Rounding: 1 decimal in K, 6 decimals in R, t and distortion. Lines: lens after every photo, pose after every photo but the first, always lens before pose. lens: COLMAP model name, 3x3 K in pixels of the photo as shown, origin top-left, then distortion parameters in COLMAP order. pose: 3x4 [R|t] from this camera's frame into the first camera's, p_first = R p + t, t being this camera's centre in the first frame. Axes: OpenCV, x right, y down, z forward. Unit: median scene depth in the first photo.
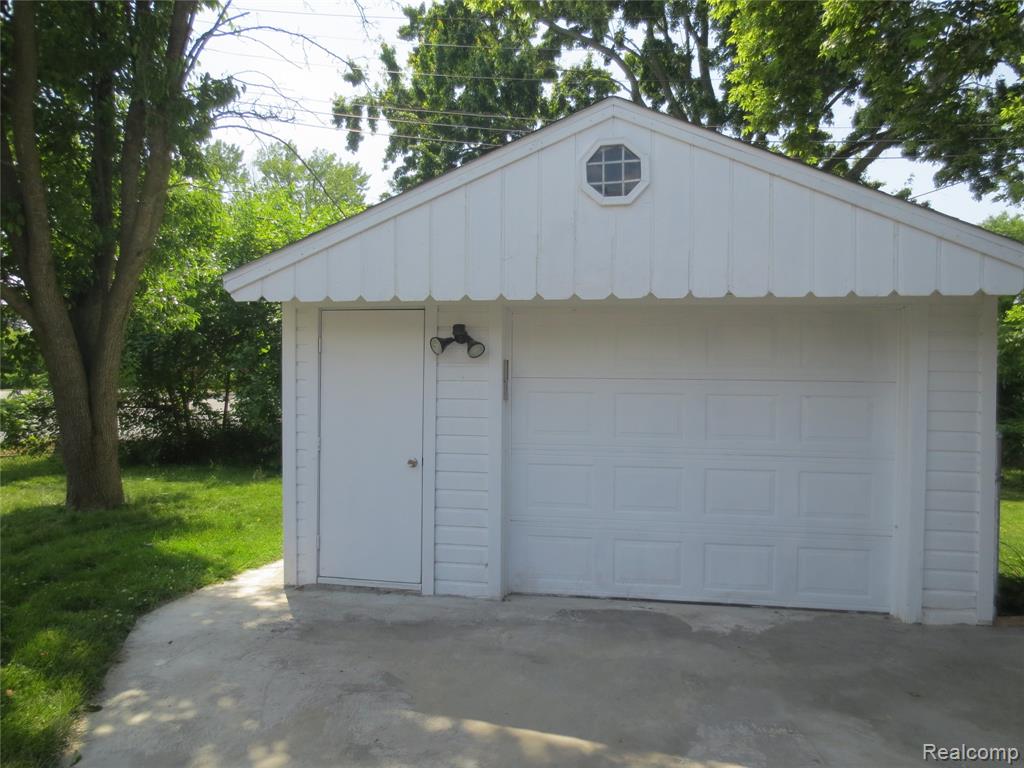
lens RADIAL K [[689.3, 0, 512.4], [0, 689.3, 390.7], [0, 0, 1]] dist [-0.031185, 0.001523]
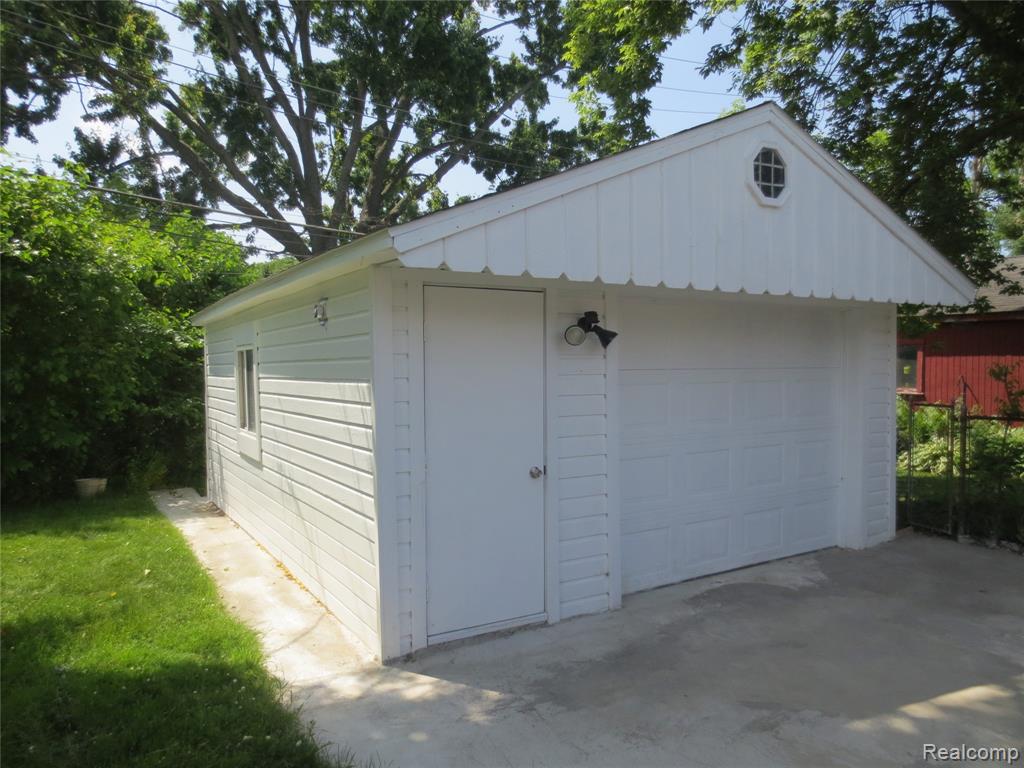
lens RADIAL K [[722.8, 0, 512.0], [0, 722.8, 384.0], [0, 0, 1]] dist [-0.037944, 0.017424]
pose [[0.754648, -0.034544, 0.655220, -0.808466], [0.015326, 0.999269, 0.035031, -0.038022], [-0.655951, -0.016394, 0.754625, 0.387758]]
